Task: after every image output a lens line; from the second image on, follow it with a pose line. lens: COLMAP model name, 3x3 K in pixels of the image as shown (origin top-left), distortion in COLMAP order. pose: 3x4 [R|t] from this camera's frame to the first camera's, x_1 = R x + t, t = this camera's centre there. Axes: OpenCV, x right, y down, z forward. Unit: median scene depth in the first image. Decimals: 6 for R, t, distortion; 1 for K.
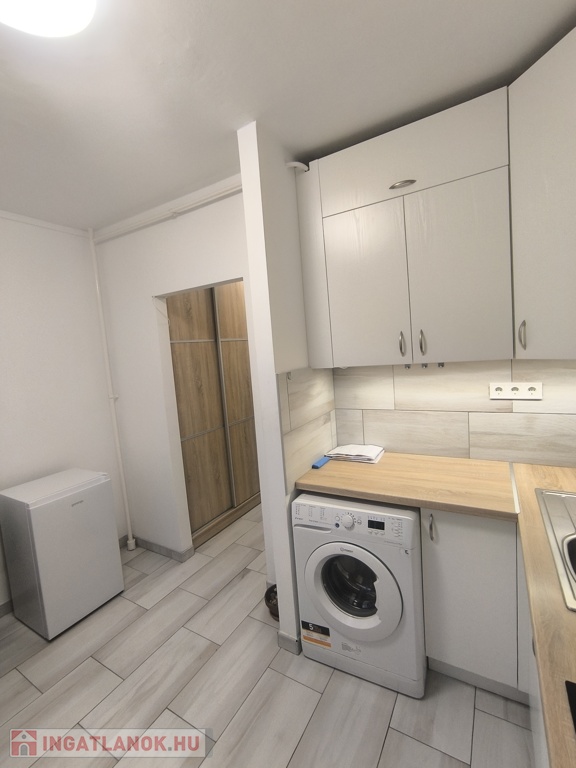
lens RADIAL K [[348.6, 0, 287.4], [0, 348.6, 379.6], [0, 0, 1]] dist [-0.032954, 0.016608]
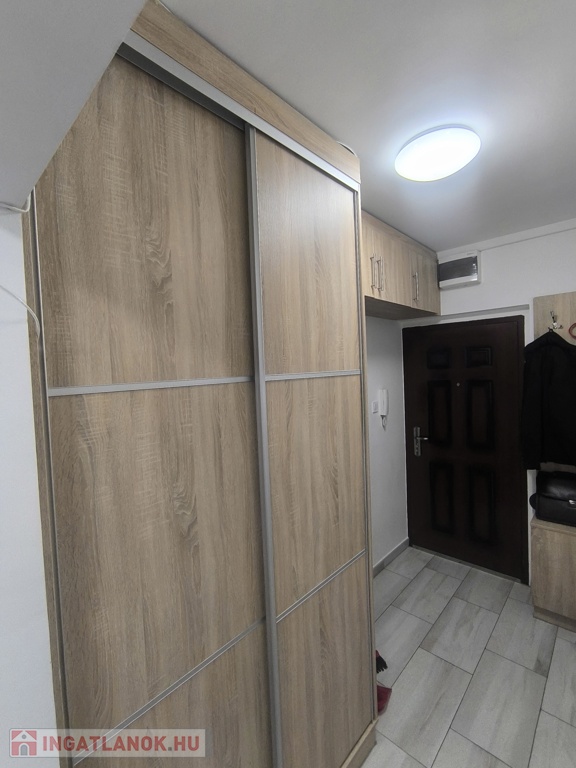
lens RADIAL K [[348.6, 0, 286.9], [0, 348.6, 380.0], [0, 0, 1]] dist [-0.032954, 0.016608]
pose [[0.975409, 0.043241, -0.216120, -0.154324], [-0.052595, 0.997903, -0.037716, -0.160665], [0.214036, 0.048156, 0.975638, 1.068093]]
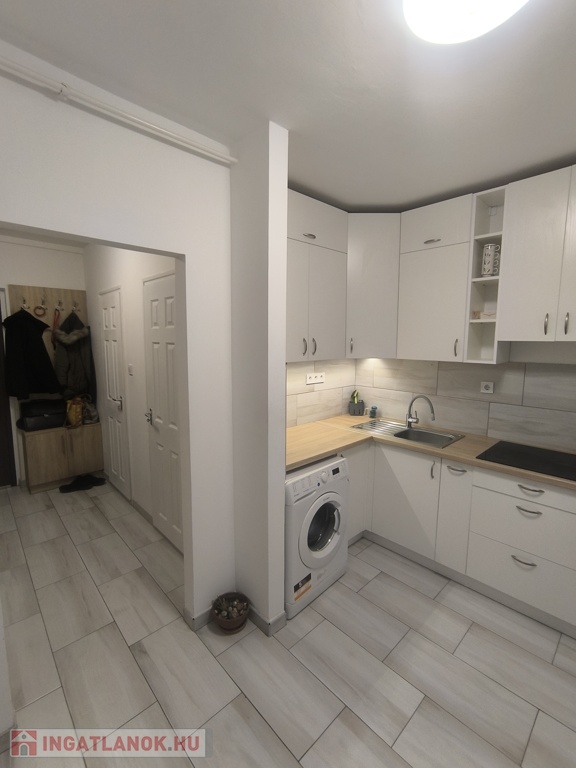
lens RADIAL K [[348.6, 0, 289.9], [0, 348.6, 380.3], [0, 0, 1]] dist [-0.032954, 0.016608]
pose [[0.270096, -0.036243, 0.962151, -0.904017], [0.061399, 0.997906, 0.020353, 0.000094], [-0.960874, 0.053578, 0.271755, 0.588525]]
